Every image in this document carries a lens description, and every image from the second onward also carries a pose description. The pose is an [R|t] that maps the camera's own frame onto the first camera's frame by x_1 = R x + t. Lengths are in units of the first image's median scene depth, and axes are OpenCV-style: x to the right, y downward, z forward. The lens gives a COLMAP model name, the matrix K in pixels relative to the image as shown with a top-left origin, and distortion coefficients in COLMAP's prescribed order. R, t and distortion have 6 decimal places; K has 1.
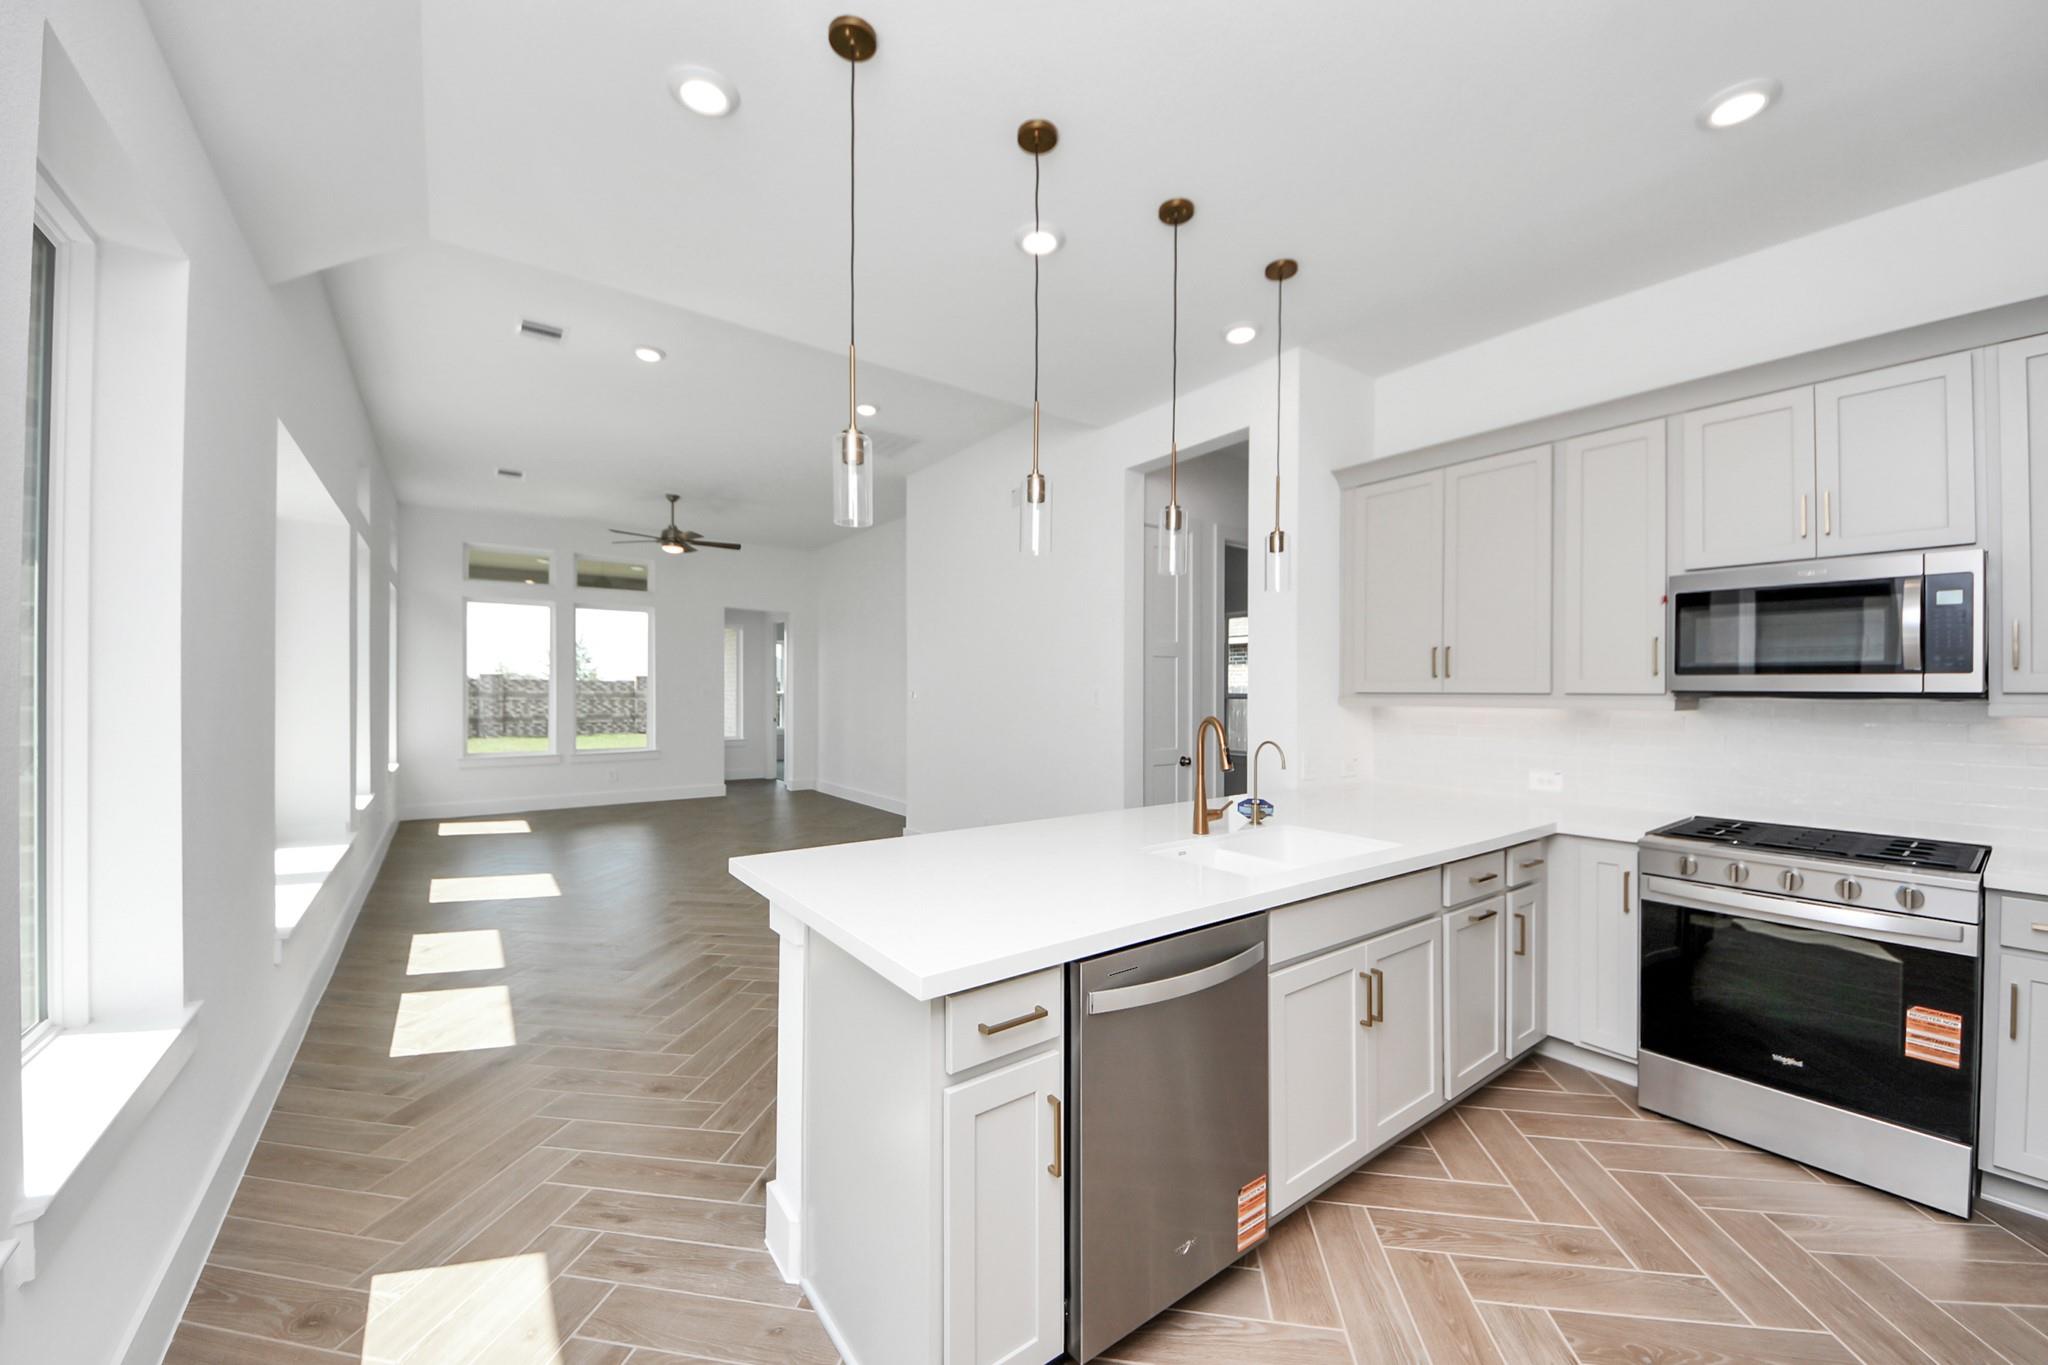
lens RADIAL K [[860.2, 0, 1023.3], [0, 860.2, 691.6], [0, 0, 1]] dist [0.025197, -0.000038]
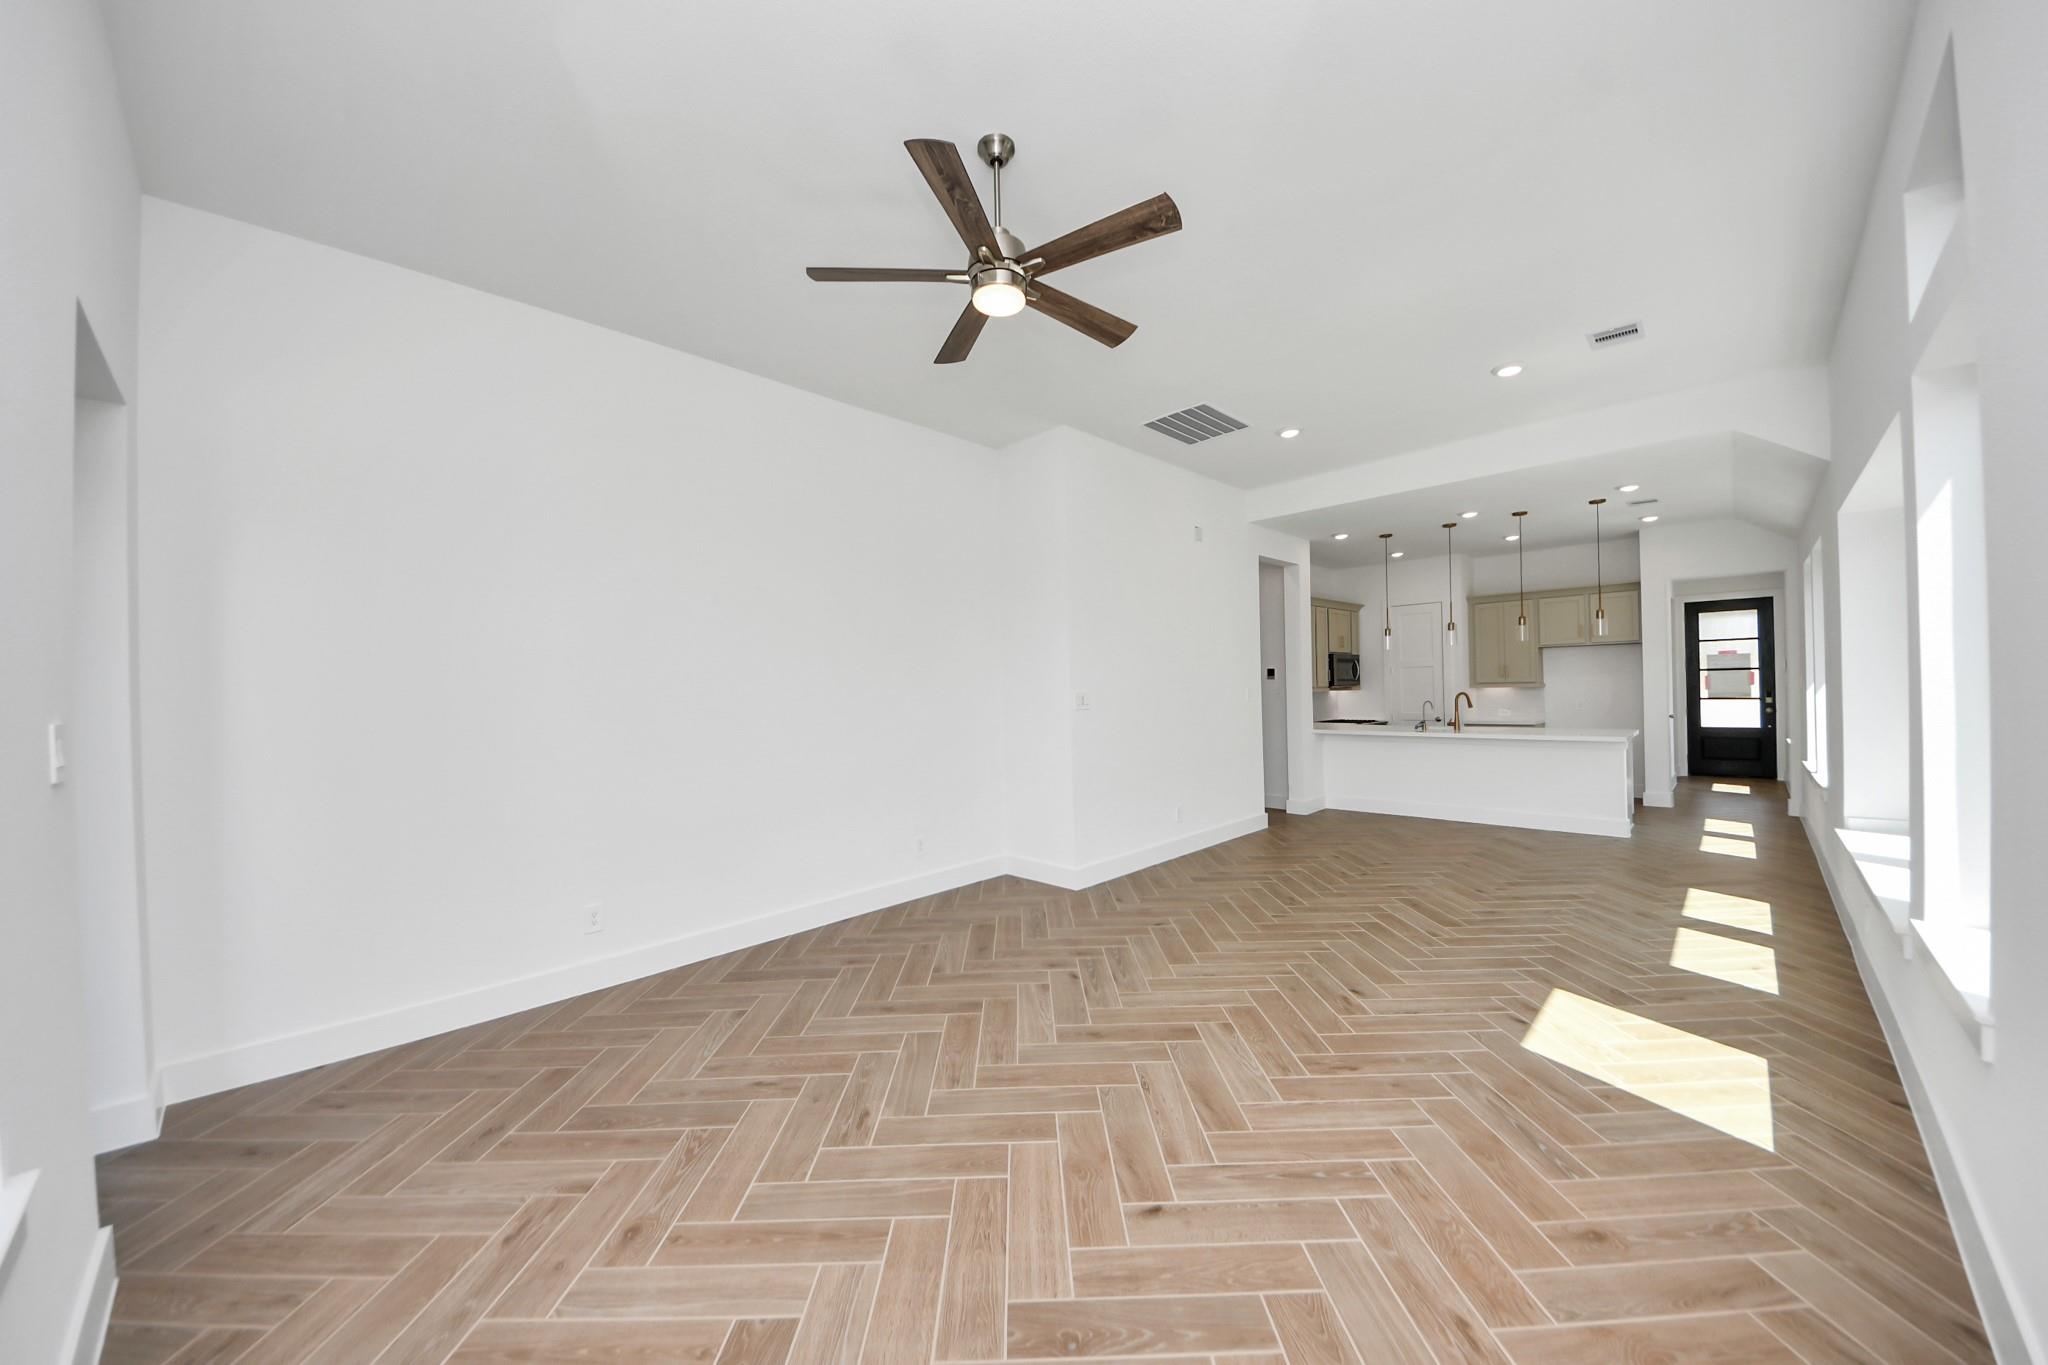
lens RADIAL K [[752.9, 0, 1024.0], [0, 752.9, 682.5], [0, 0, 1]] dist [-0.043745, -0.000018]
pose [[-0.209891, 0.000933, 0.977724, -0.600708], [0.032534, 0.999452, 0.006031, -0.008469], [-0.977183, 0.033075, -0.209807, 0.908831]]
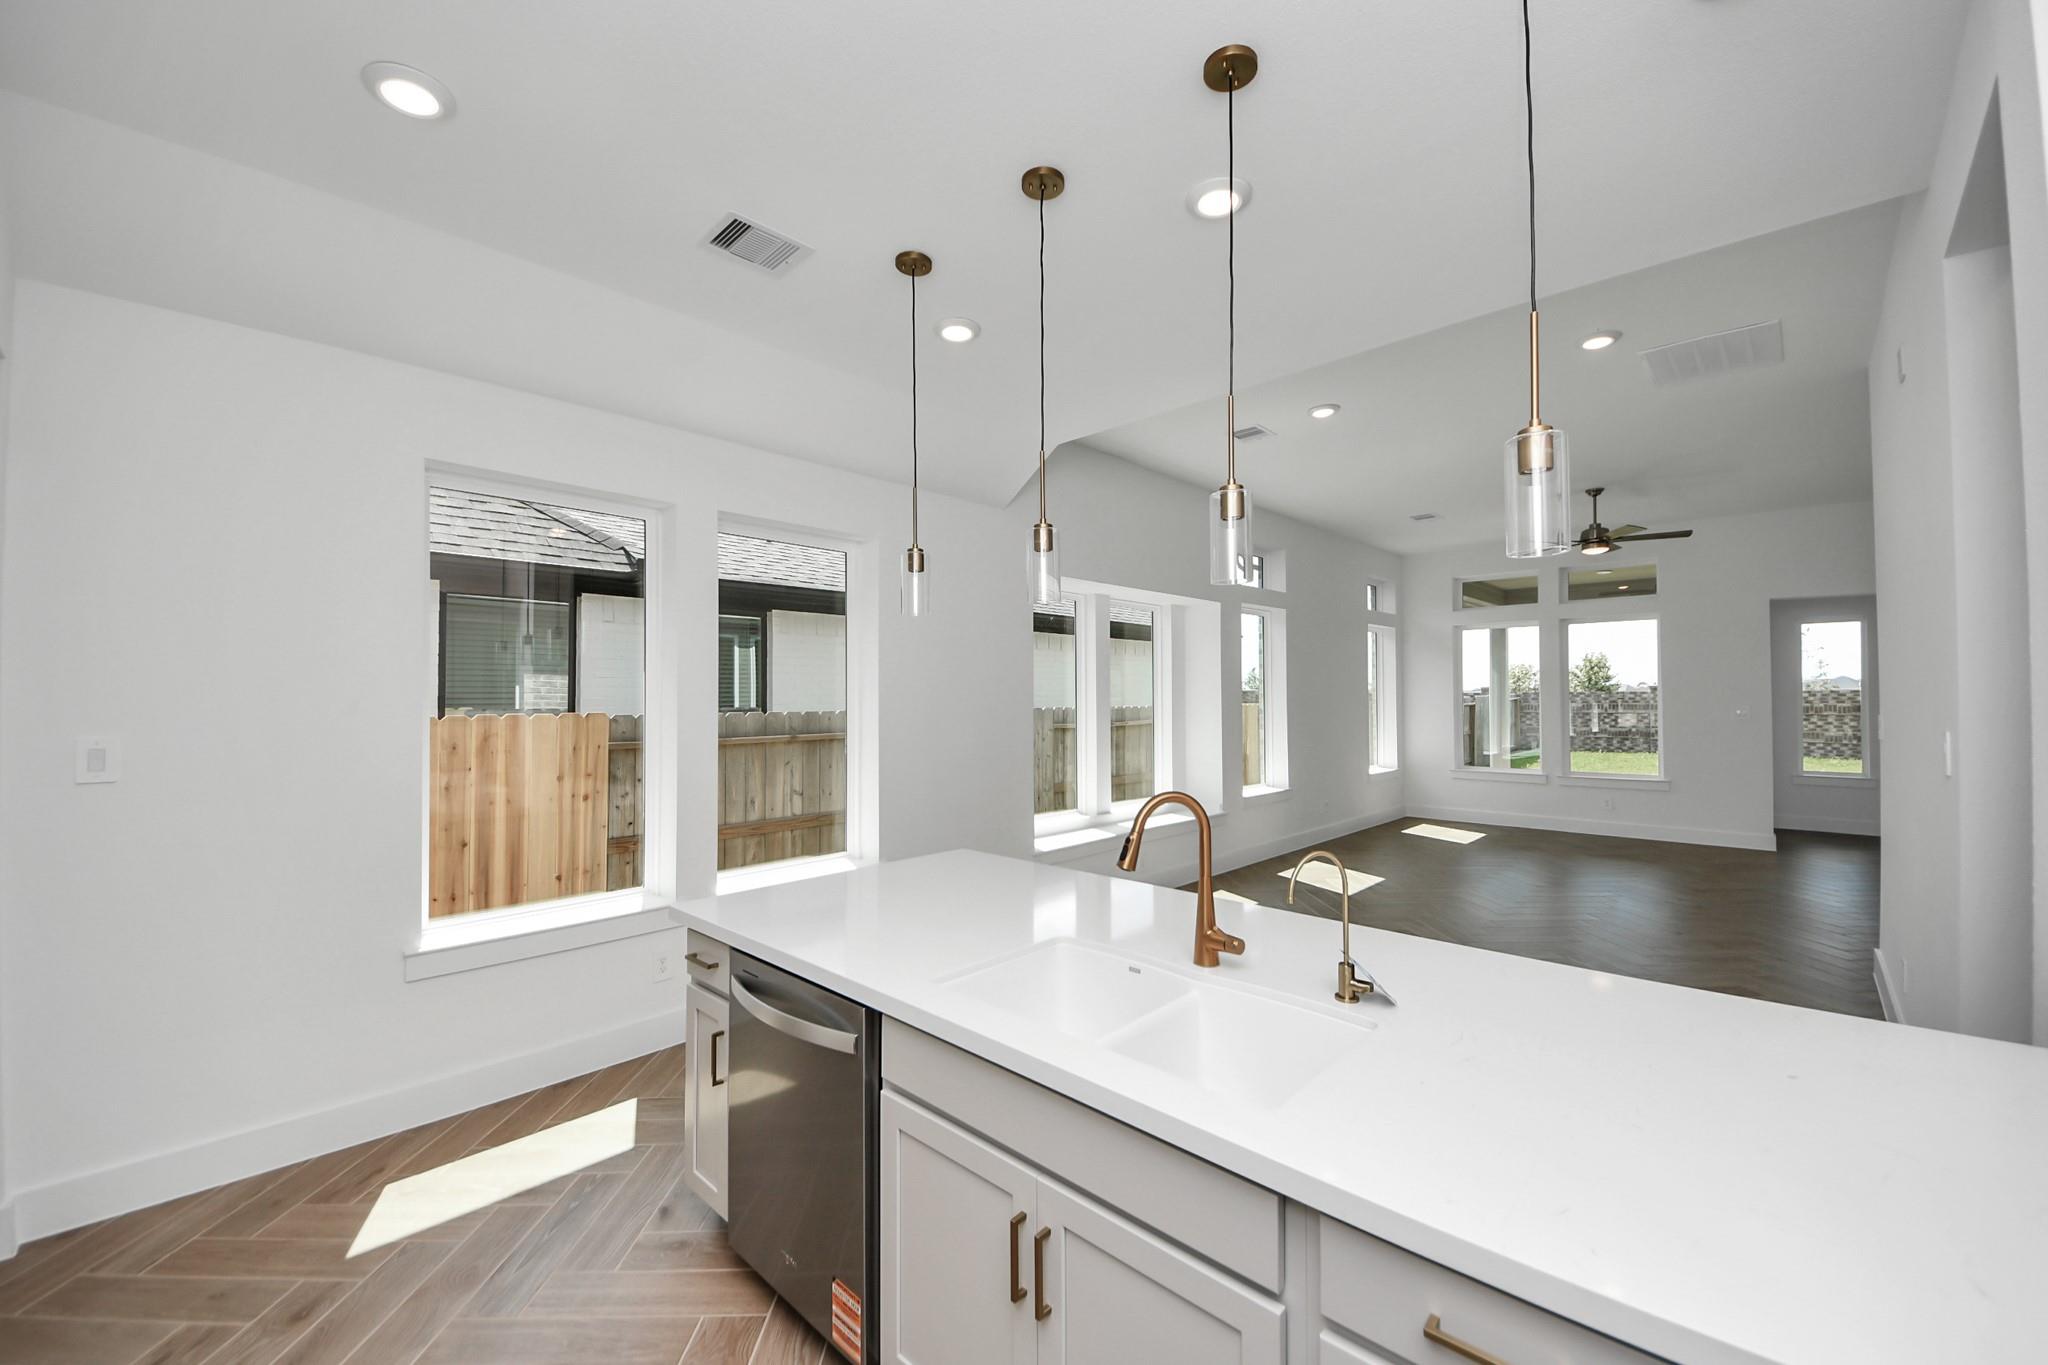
lens RADIAL K [[791.1, 0, 990.2], [0, 791.1, 687.0], [0, 0, 1]] dist [0.039113, -0.021901]
pose [[0.174091, -0.017809, -0.984569, 0.245329], [0.003894, 0.999841, -0.017397, -0.012736], [0.984722, -0.000805, 0.174133, 0.219241]]
